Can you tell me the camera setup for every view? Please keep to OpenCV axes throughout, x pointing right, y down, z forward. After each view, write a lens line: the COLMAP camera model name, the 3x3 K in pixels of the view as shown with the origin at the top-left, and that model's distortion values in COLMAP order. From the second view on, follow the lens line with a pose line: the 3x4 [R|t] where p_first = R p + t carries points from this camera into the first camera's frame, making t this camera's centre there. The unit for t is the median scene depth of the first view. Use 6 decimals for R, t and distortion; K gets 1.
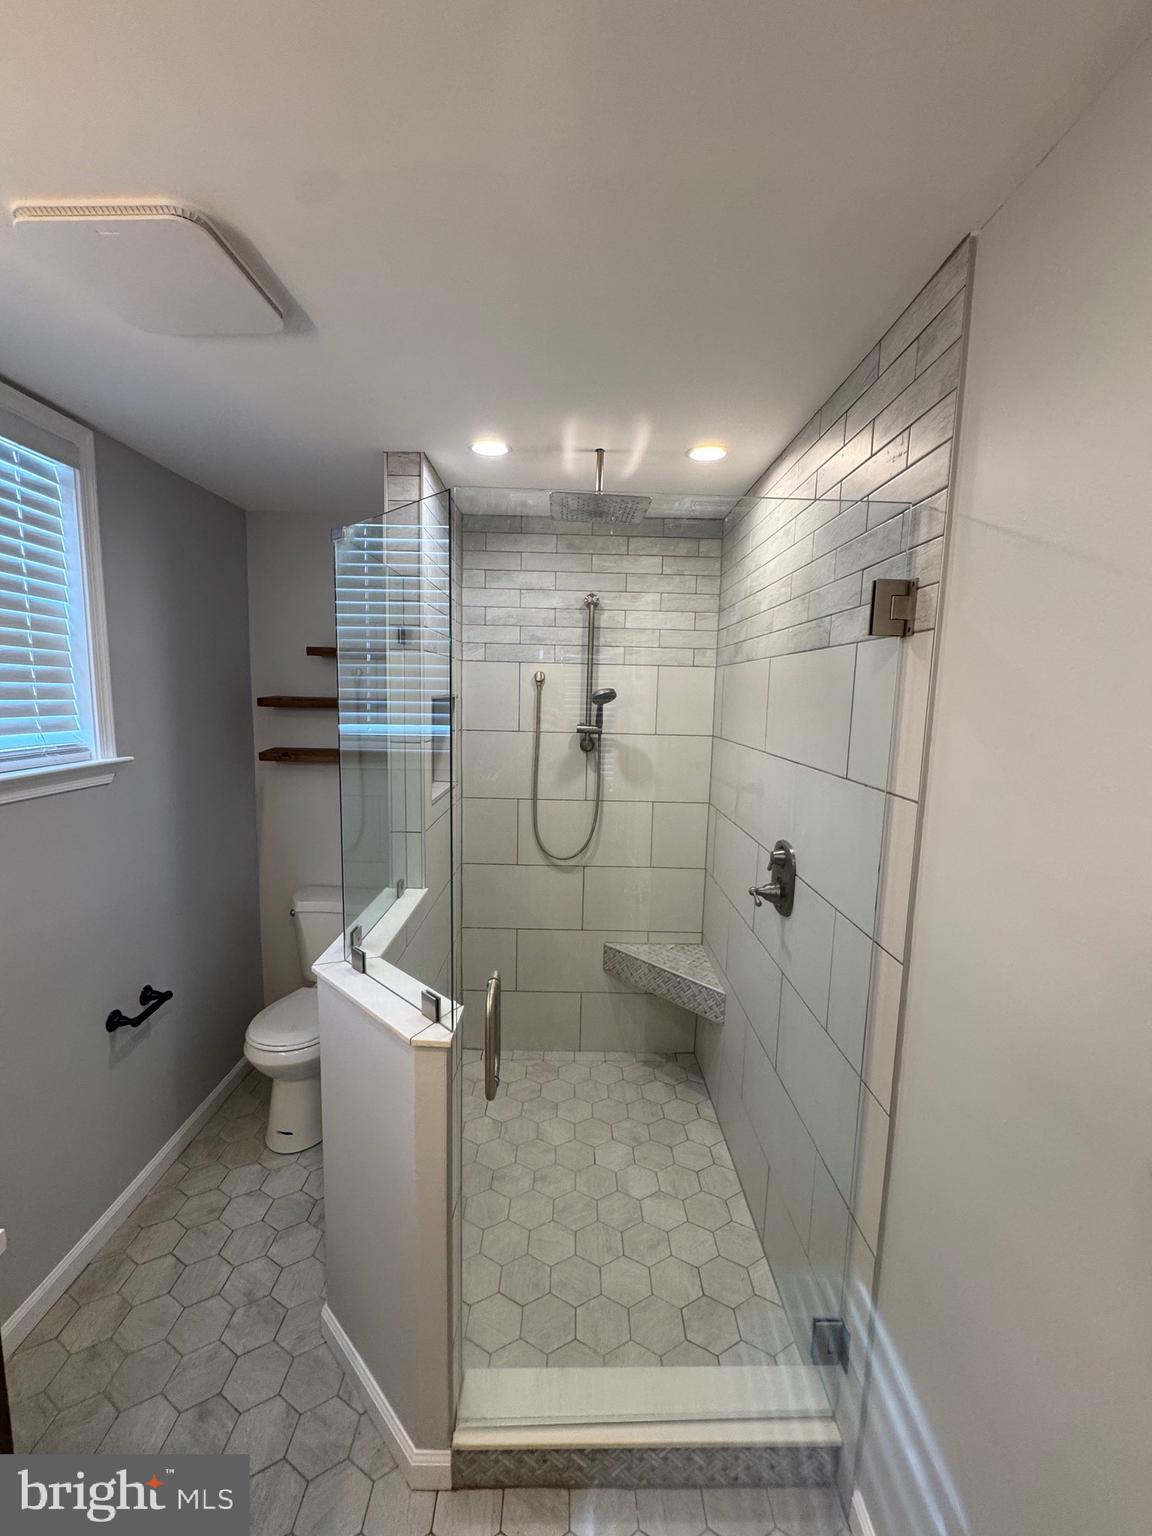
lens RADIAL K [[615.6, 0, 576.1], [0, 615.6, 772.1], [0, 0, 1]] dist [-0.008090, 0.002718]
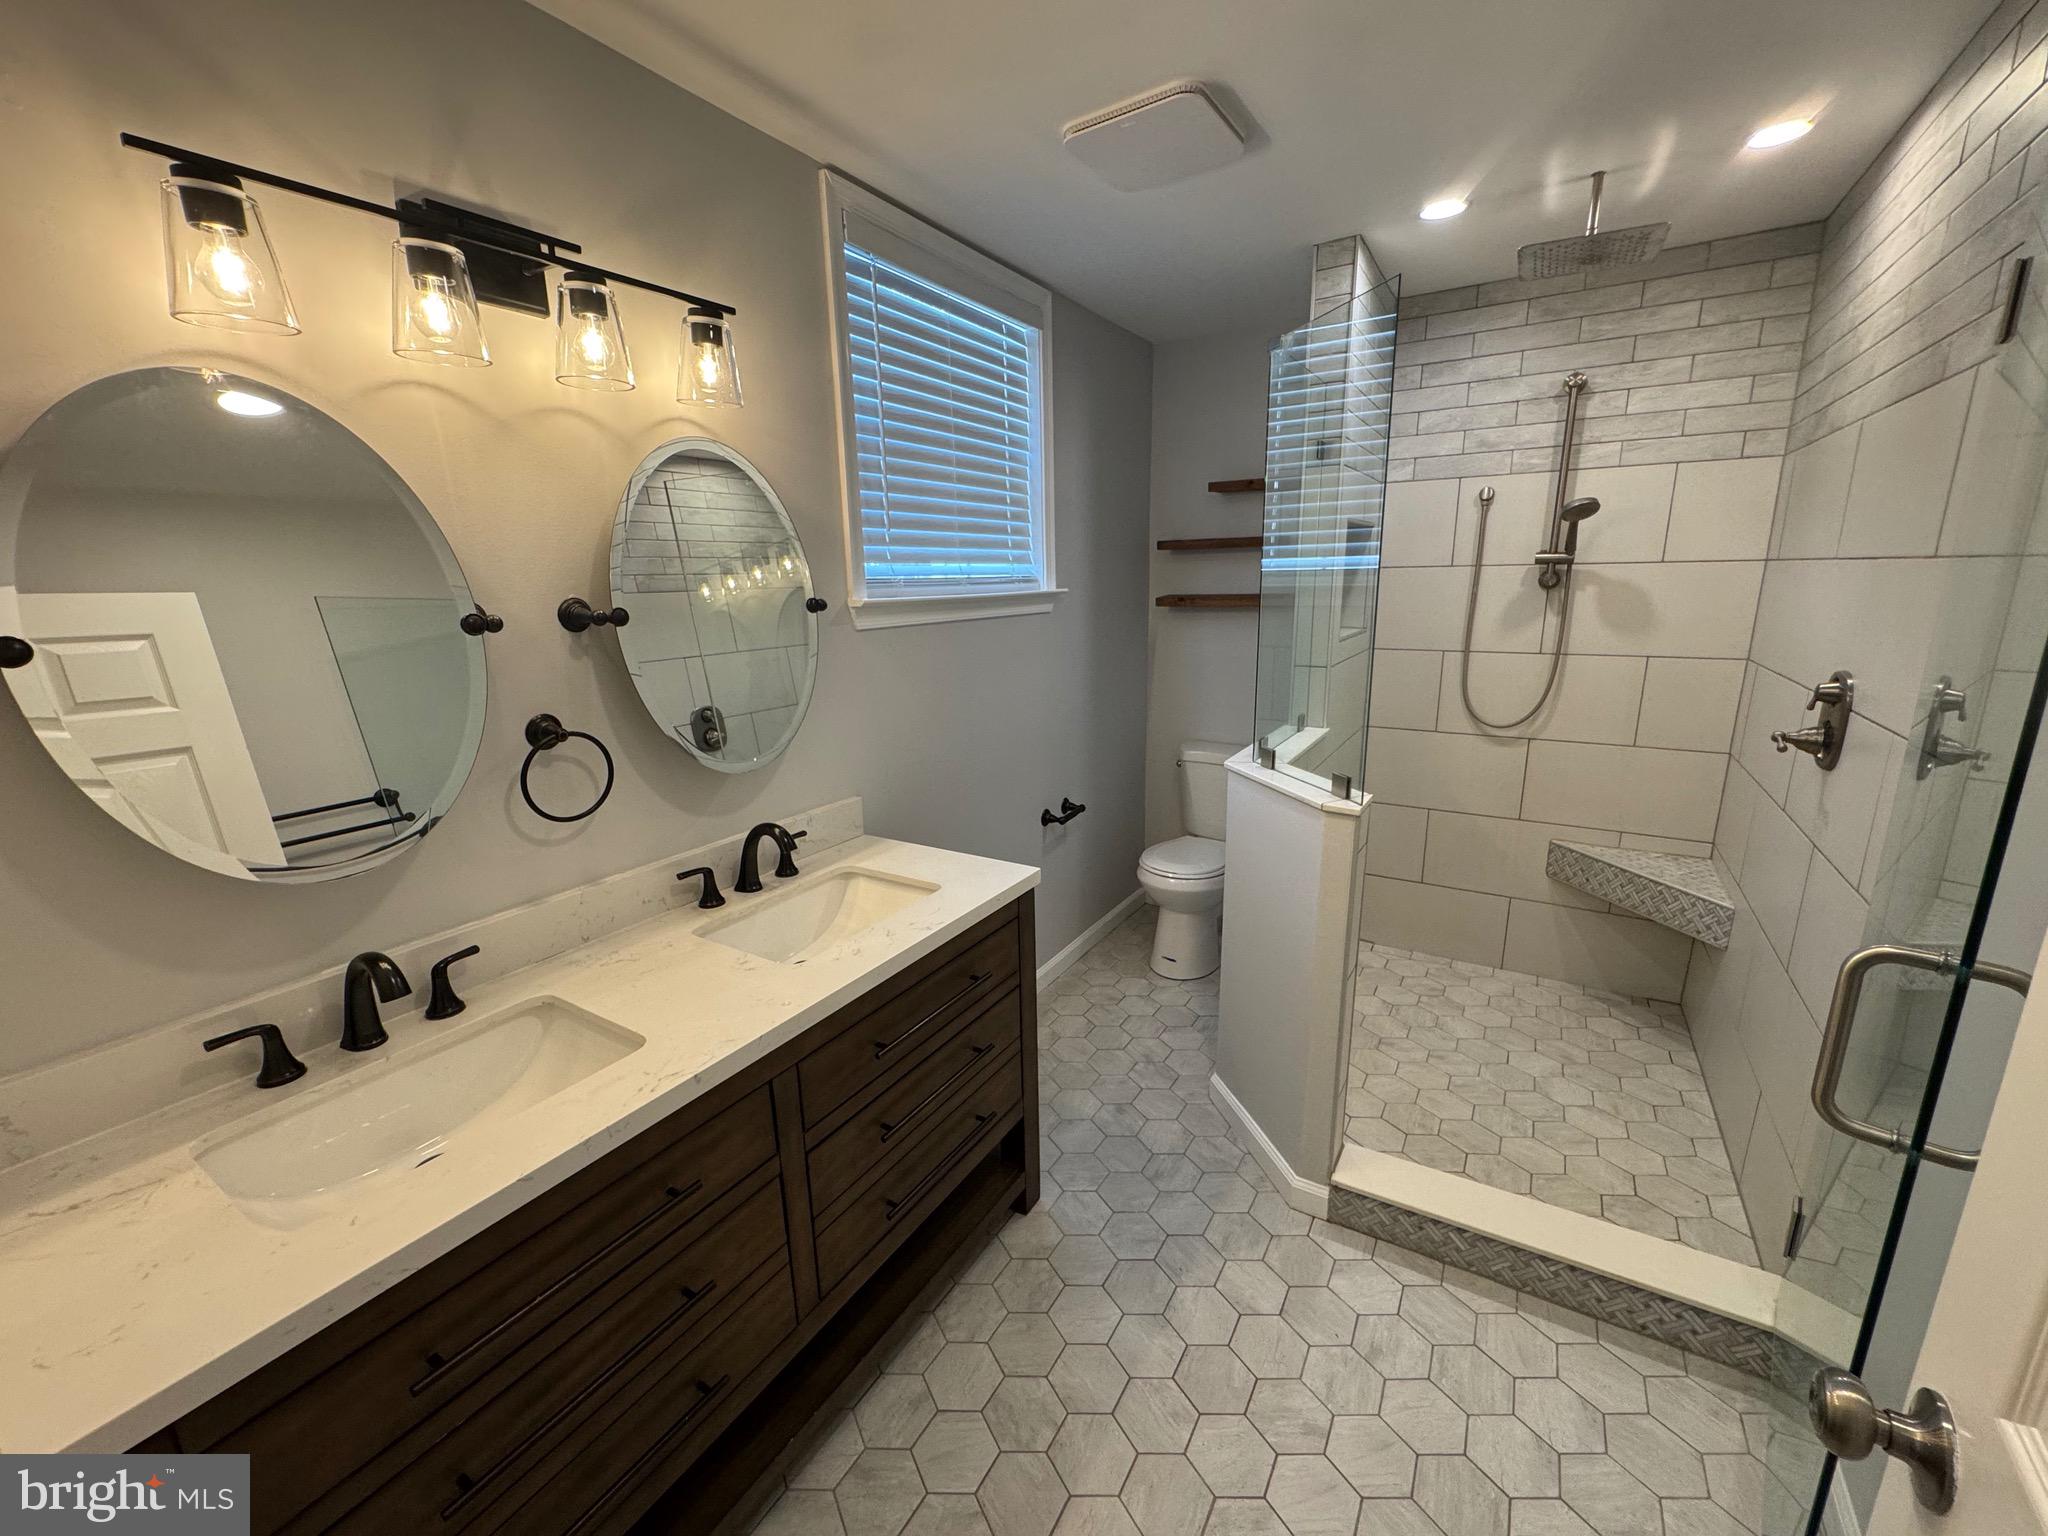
lens RADIAL K [[820.8, 0, 1023.1], [0, 820.8, 770.7], [0, 0, 1]] dist [-0.008090, 0.002718]
pose [[0.844074, 0.084406, -0.529541, 0.033020], [-0.028517, 0.993202, 0.112856, 0.132415], [0.535467, -0.080158, 0.840743, -0.321161]]
